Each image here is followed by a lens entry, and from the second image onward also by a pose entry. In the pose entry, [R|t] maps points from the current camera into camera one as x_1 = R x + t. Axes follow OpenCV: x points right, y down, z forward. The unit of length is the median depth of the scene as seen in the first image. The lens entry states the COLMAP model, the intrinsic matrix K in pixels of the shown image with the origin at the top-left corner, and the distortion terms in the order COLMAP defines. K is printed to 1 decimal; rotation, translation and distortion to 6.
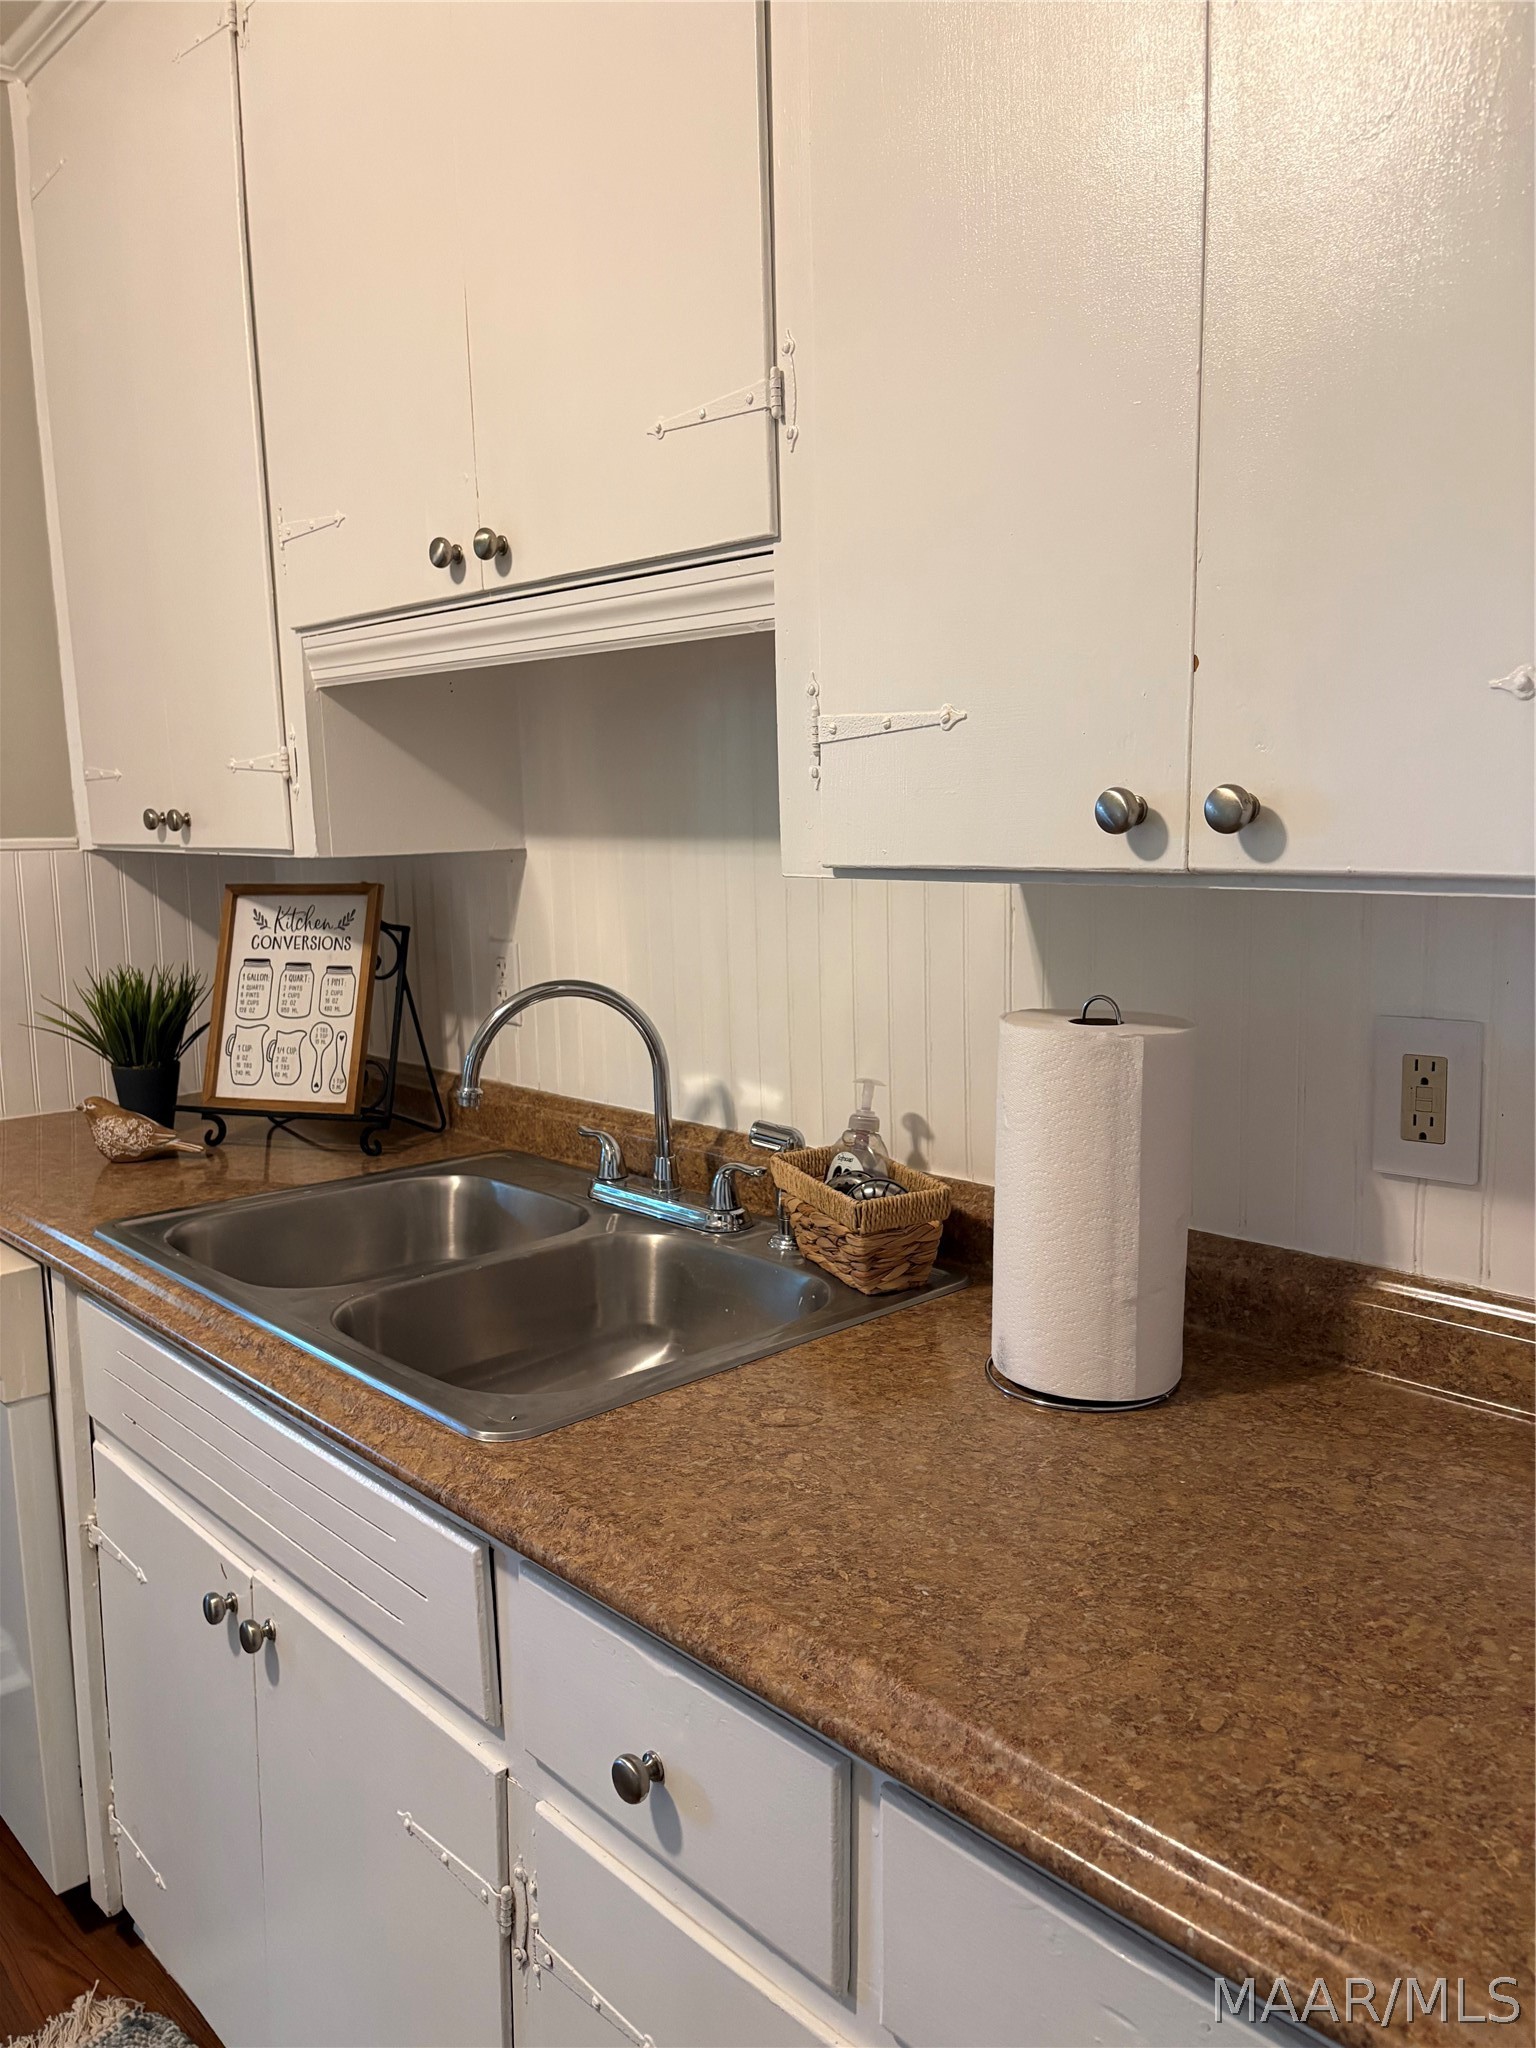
lens RADIAL K [[1551.2, 0, 768.0], [0, 1551.2, 1024.0], [0, 0, 1]] dist [0.041017, -0.051168]
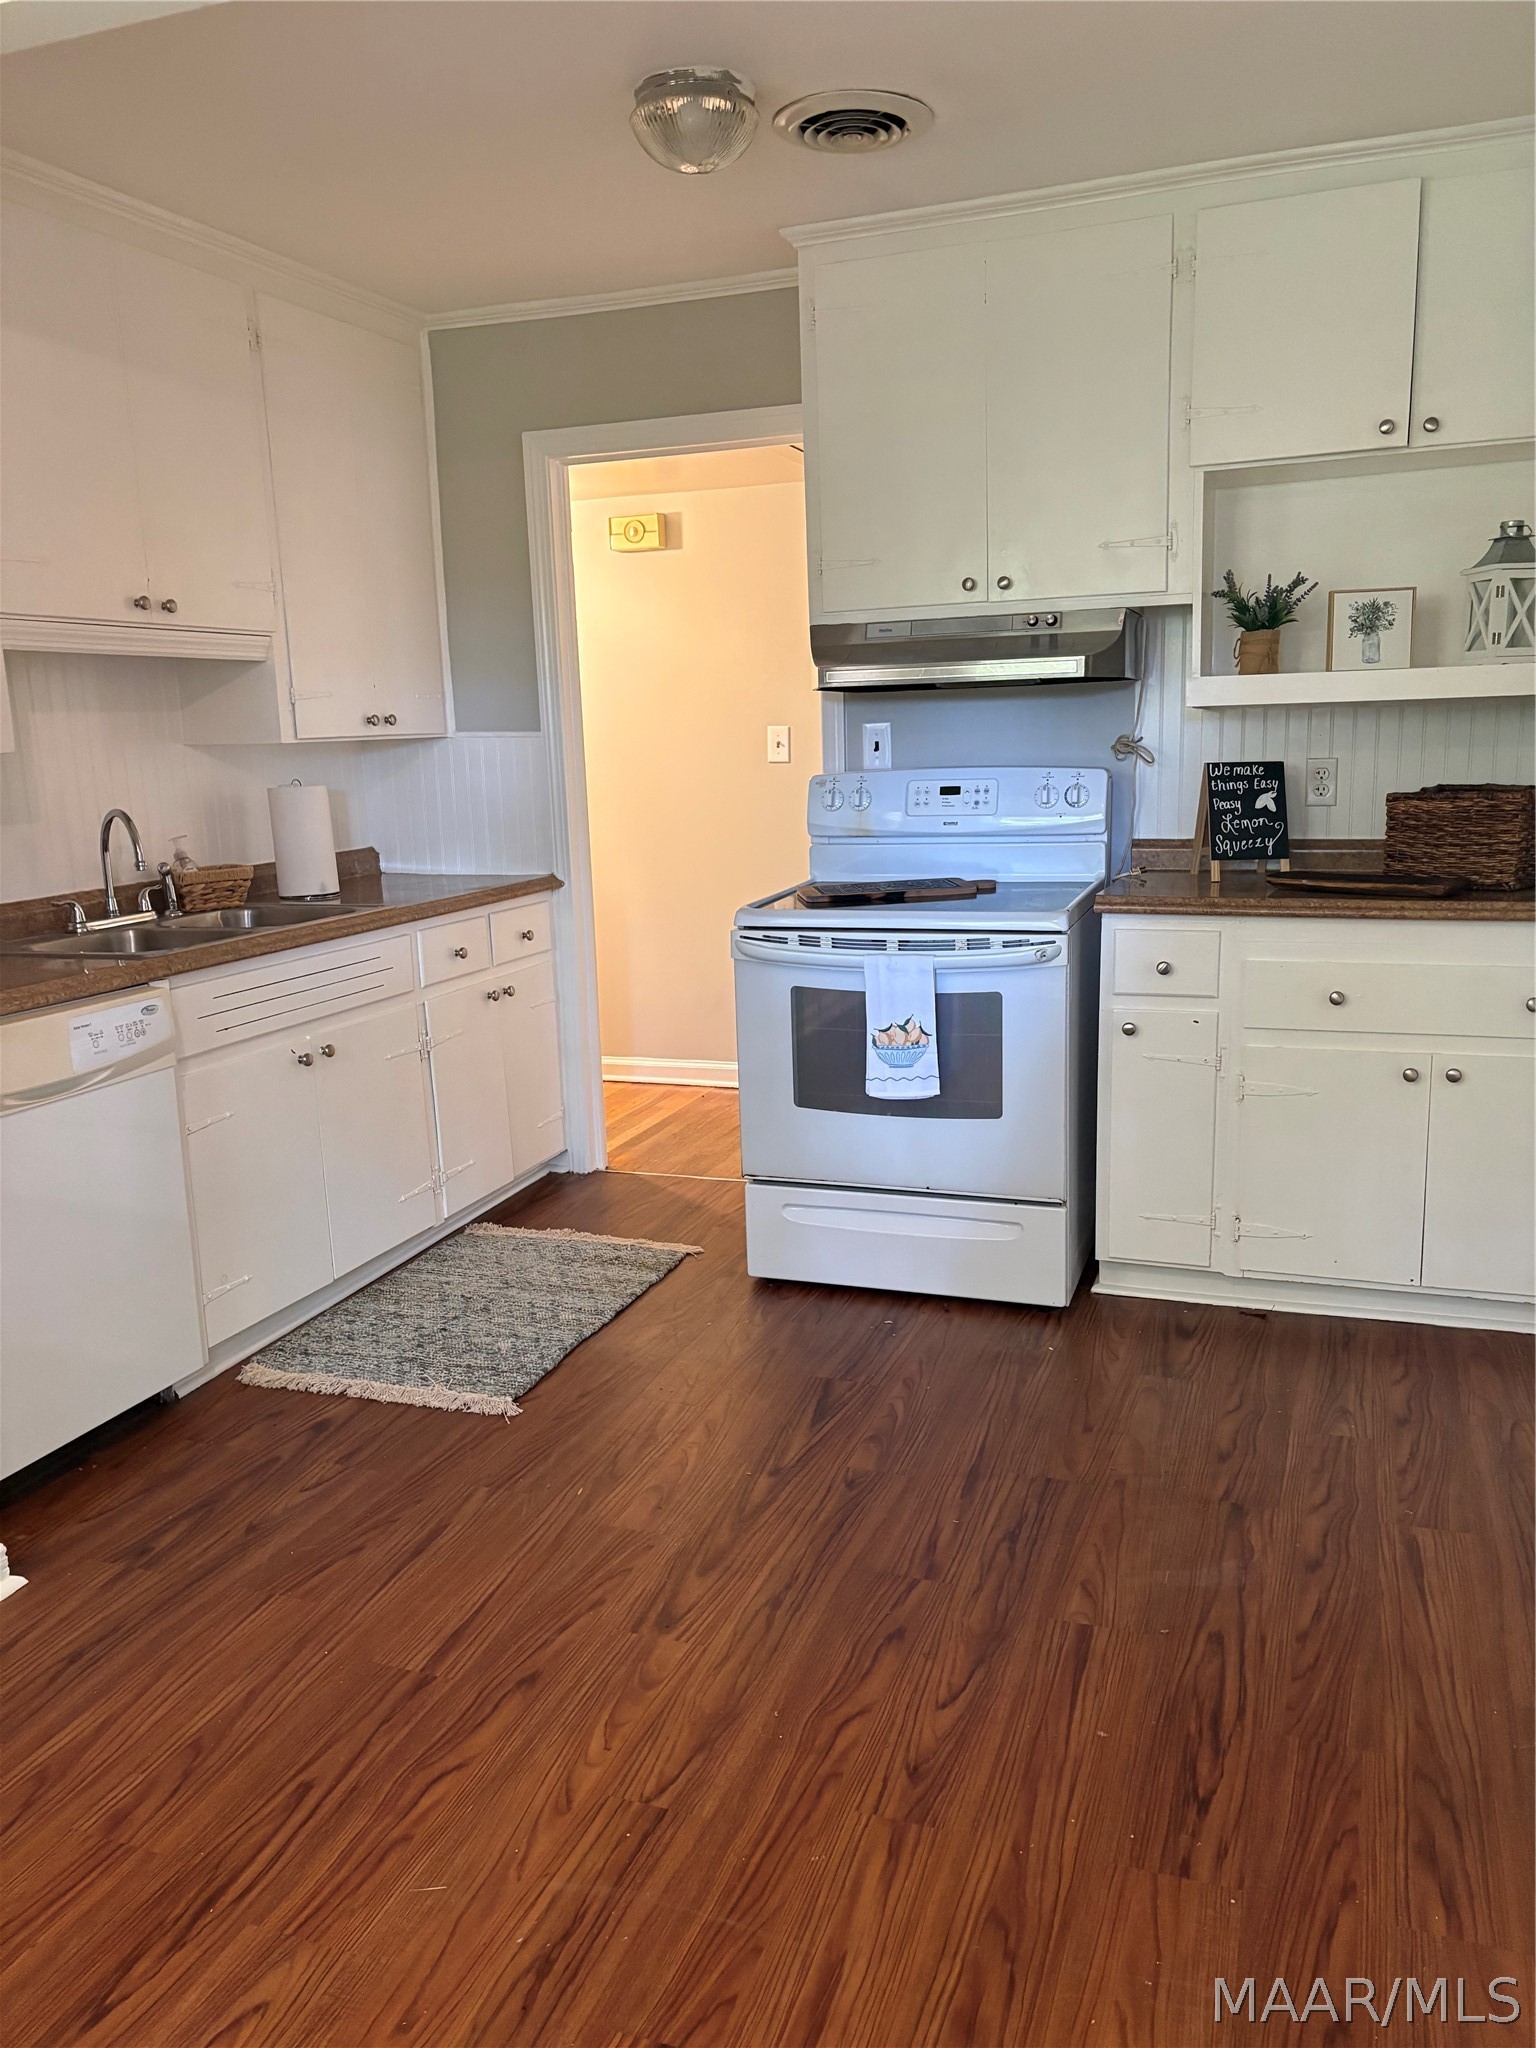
lens RADIAL K [[1504.6, 0, 768.0], [0, 1504.6, 1024.0], [0, 0, 1]] dist [0.009898, -0.040935]
pose [[-0.451787, -0.153321, 0.878852, -2.635404], [0.167026, 0.953165, 0.252148, -0.131626], [-0.876351, 0.260709, -0.405019, 1.287289]]
